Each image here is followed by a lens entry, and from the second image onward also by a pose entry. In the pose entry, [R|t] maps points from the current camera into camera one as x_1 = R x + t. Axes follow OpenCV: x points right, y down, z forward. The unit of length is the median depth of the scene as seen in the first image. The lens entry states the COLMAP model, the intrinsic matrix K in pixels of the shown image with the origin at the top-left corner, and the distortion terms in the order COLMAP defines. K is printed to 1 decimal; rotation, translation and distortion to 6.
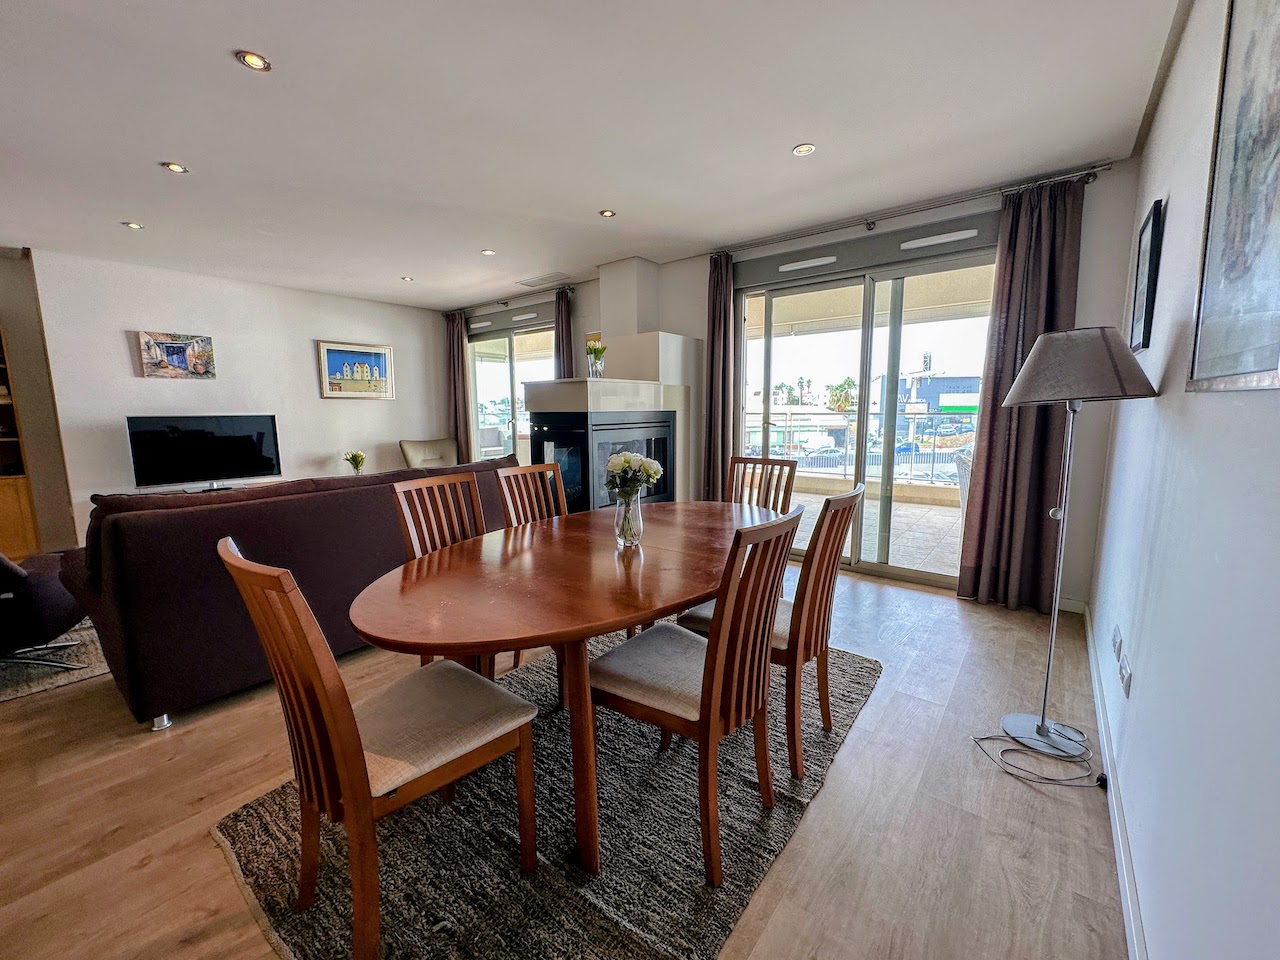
lens RADIAL K [[509.4, 0, 637.5], [0, 509.4, 476.2], [0, 0, 1]] dist [-0.004493, -0.000329]
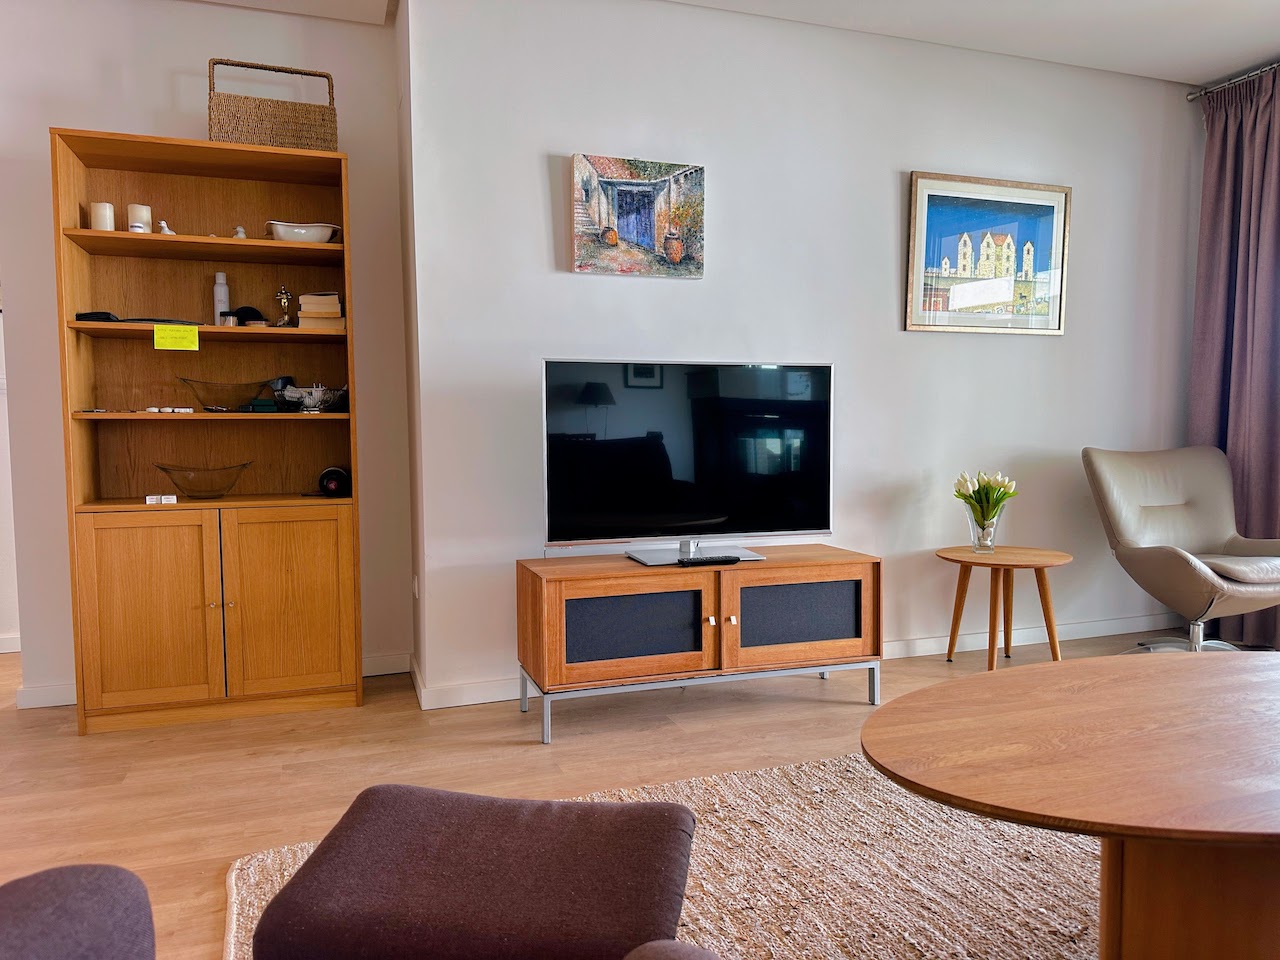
lens RADIAL K [[887.0, 0, 642.1], [0, 887.0, 484.6], [0, 0, 1]] dist [0.012238, 0.000847]
pose [[0.843430, 0.033714, -0.536180, -0.526627], [-0.063881, 0.997242, -0.037783, -0.002916], [0.533427, 0.066119, 0.843258, 0.433219]]
